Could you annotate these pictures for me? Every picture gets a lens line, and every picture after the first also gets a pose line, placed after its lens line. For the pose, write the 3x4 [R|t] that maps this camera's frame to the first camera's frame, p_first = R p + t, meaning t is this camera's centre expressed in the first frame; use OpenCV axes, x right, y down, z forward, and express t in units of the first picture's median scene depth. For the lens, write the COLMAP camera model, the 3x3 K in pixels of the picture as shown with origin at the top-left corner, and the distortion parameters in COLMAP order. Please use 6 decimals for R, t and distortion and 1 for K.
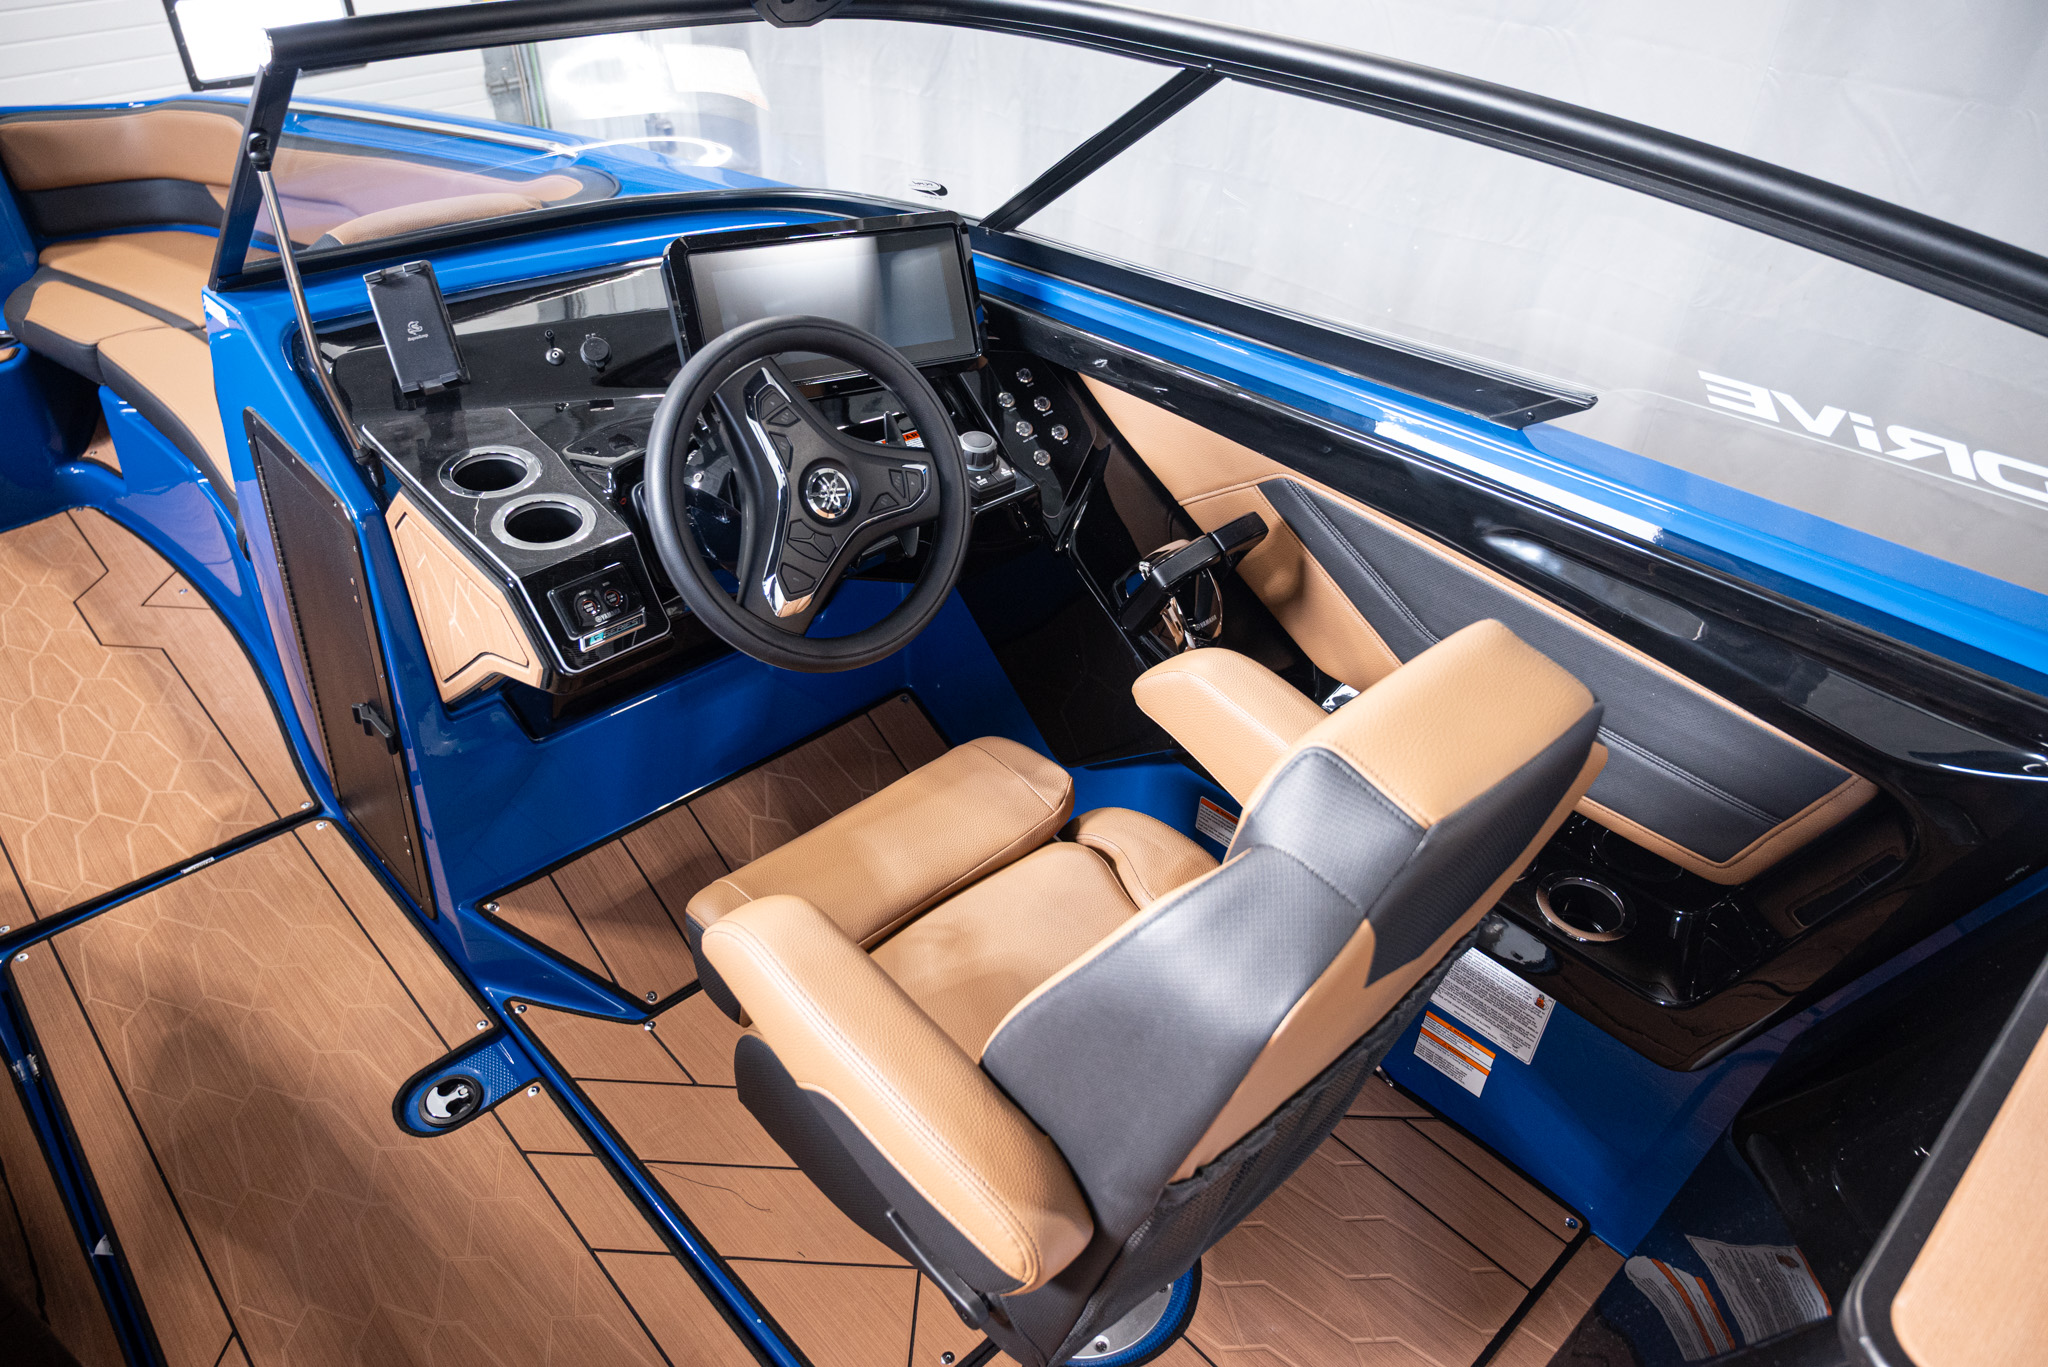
lens RADIAL K [[1374.7, 0, 1024.0], [0, 1374.7, 683.5], [0, 0, 1]] dist [-0.004607, -0.002400]
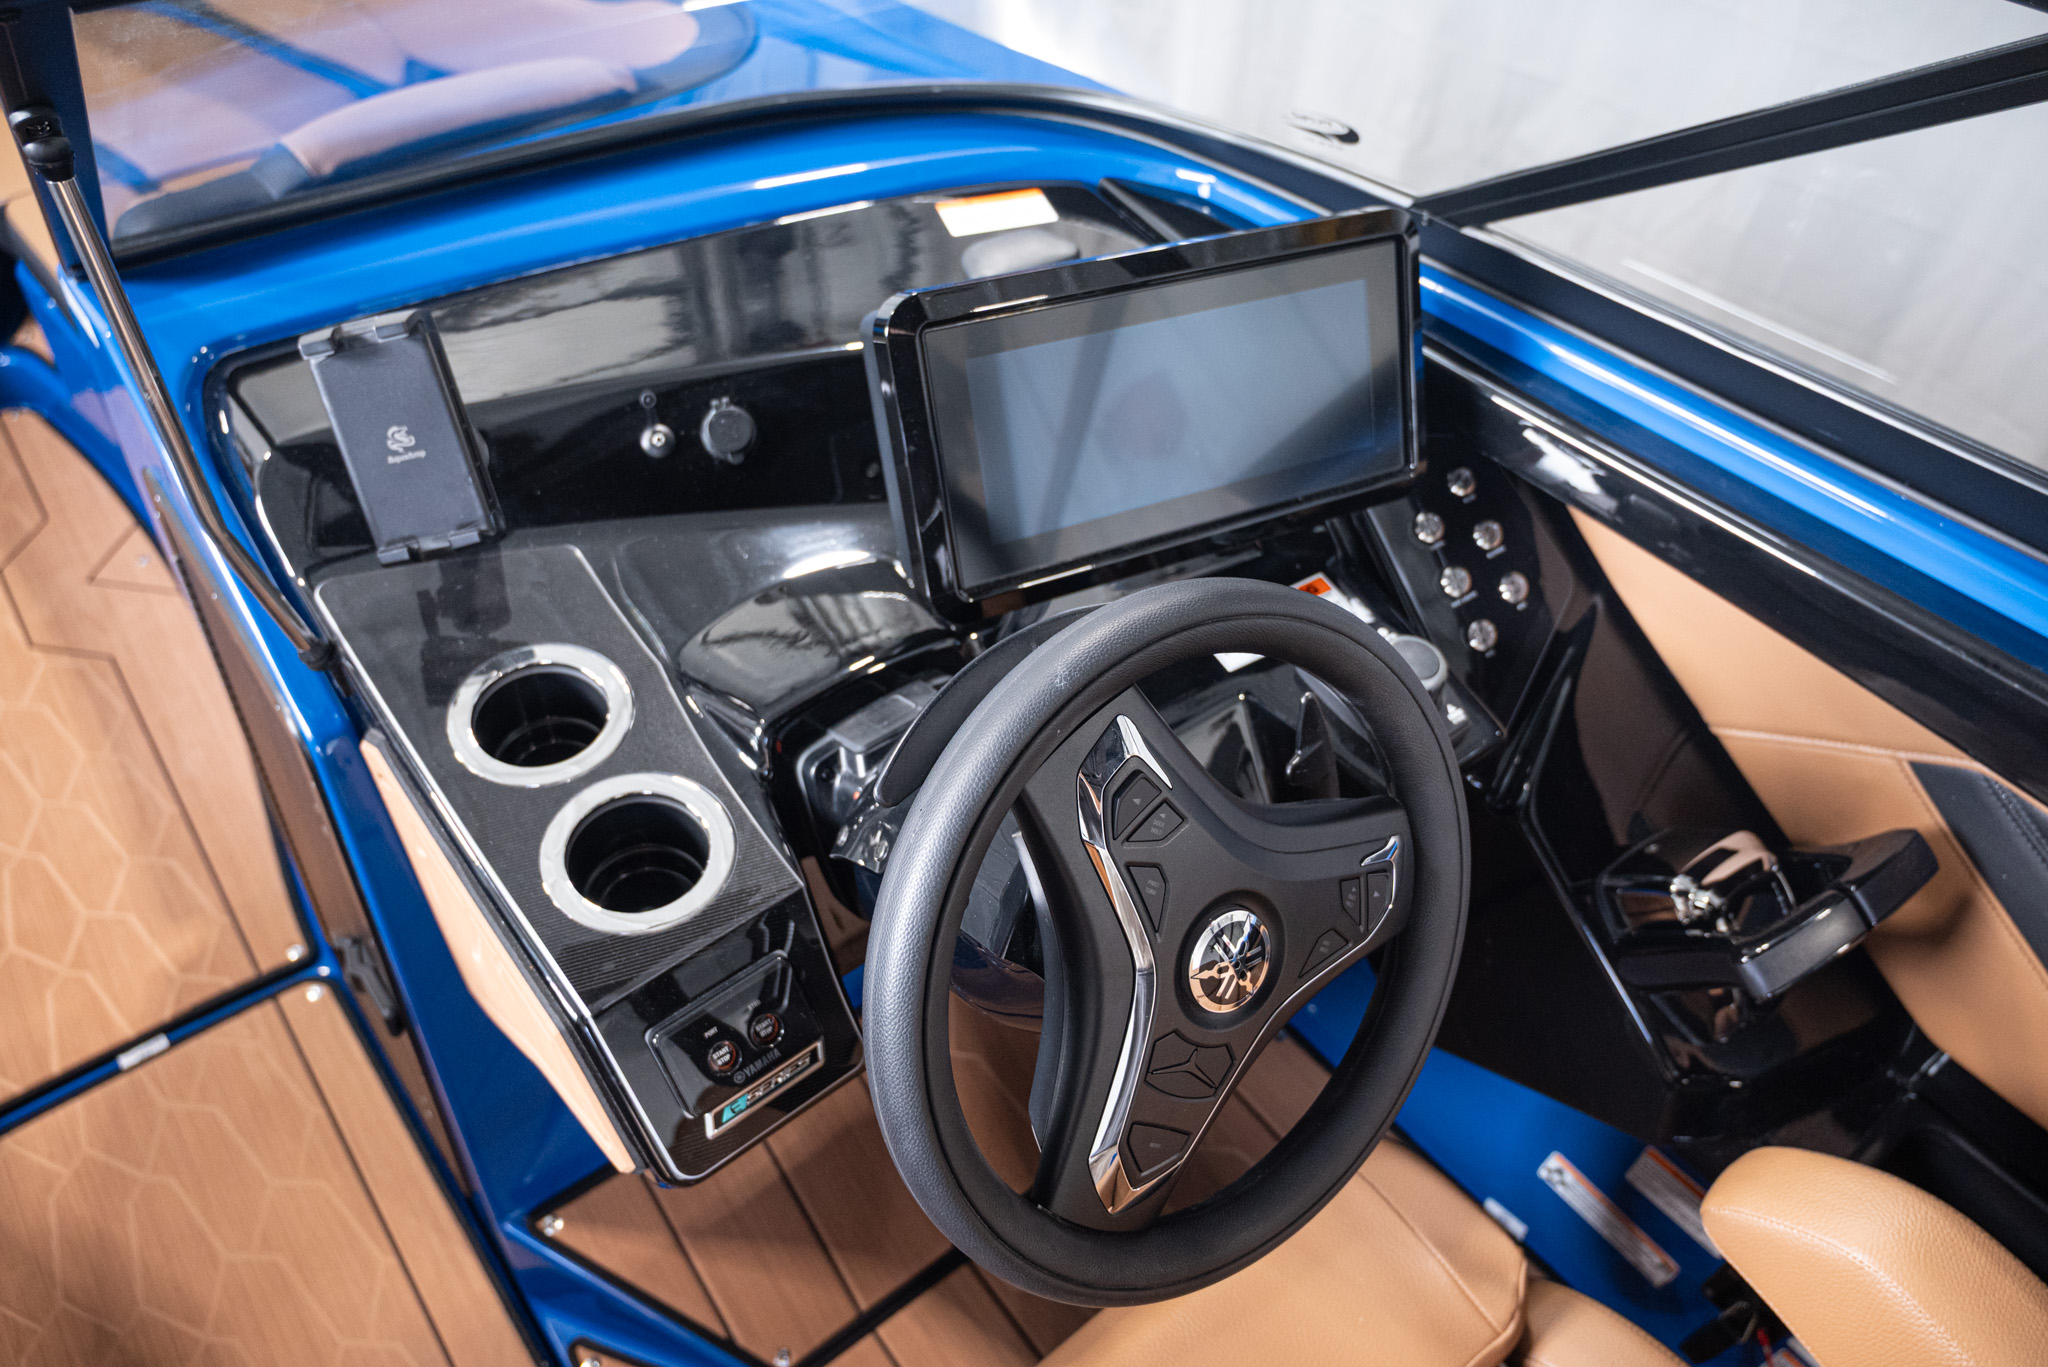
lens RADIAL K [[1411.5, 0, 1024.0], [0, 1411.5, 683.5], [0, 0, 1]] dist [-0.001481, -0.001036]
pose [[0.996318, 0.069479, -0.050226, -0.139664], [-0.059502, 0.982167, 0.178345, -0.225781], [0.061722, -0.174700, 0.982685, 0.379475]]
